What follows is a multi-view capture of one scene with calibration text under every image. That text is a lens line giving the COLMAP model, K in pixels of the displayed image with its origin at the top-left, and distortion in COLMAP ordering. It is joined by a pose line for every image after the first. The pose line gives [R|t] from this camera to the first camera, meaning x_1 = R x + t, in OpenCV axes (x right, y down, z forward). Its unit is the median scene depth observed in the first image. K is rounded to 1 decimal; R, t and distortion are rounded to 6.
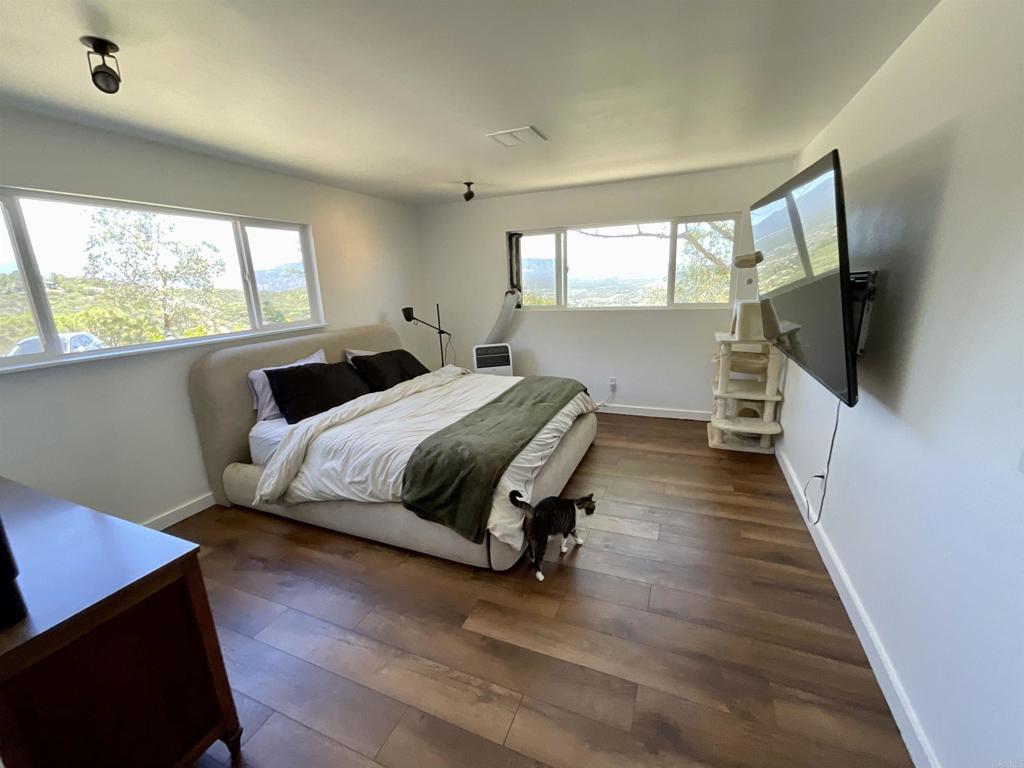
lens RADIAL K [[416.1, 0, 515.4], [0, 416.1, 385.4], [0, 0, 1]] dist [-0.003990, 0.003308]
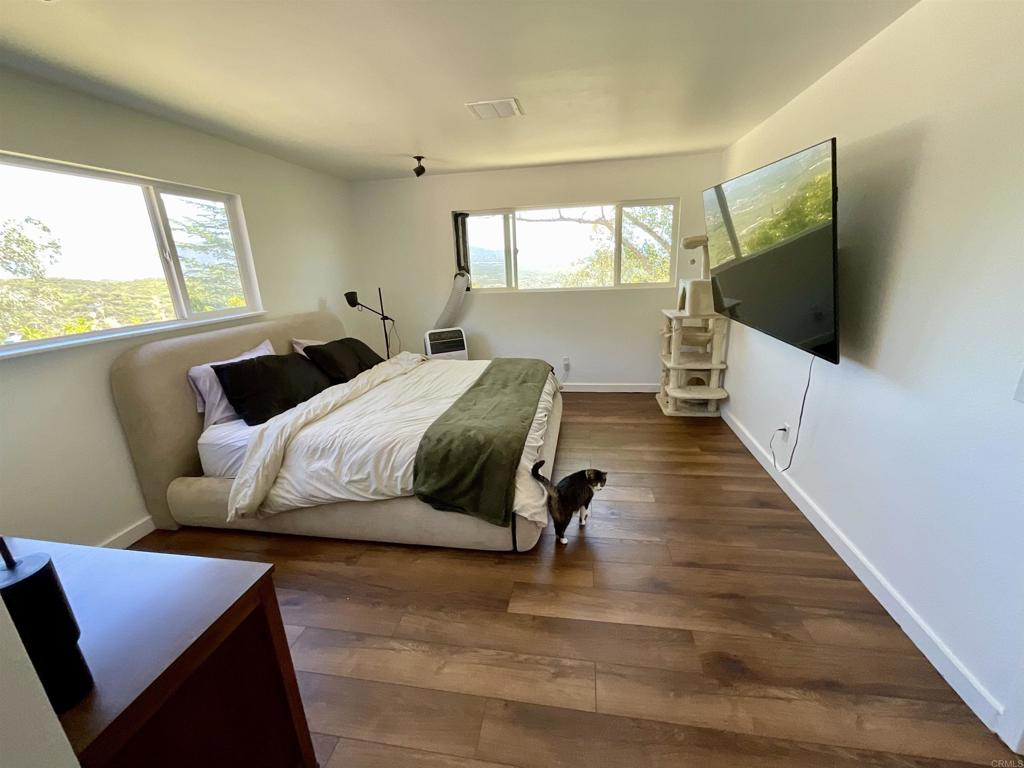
lens RADIAL K [[416.1, 0, 516.2], [0, 416.1, 384.0], [0, 0, 1]] dist [-0.003990, 0.003308]
pose [[0.973794, -0.064157, 0.218197, -0.180081], [0.058065, 0.997726, 0.034224, 0.008260], [-0.219897, -0.020657, 0.975304, 0.031352]]
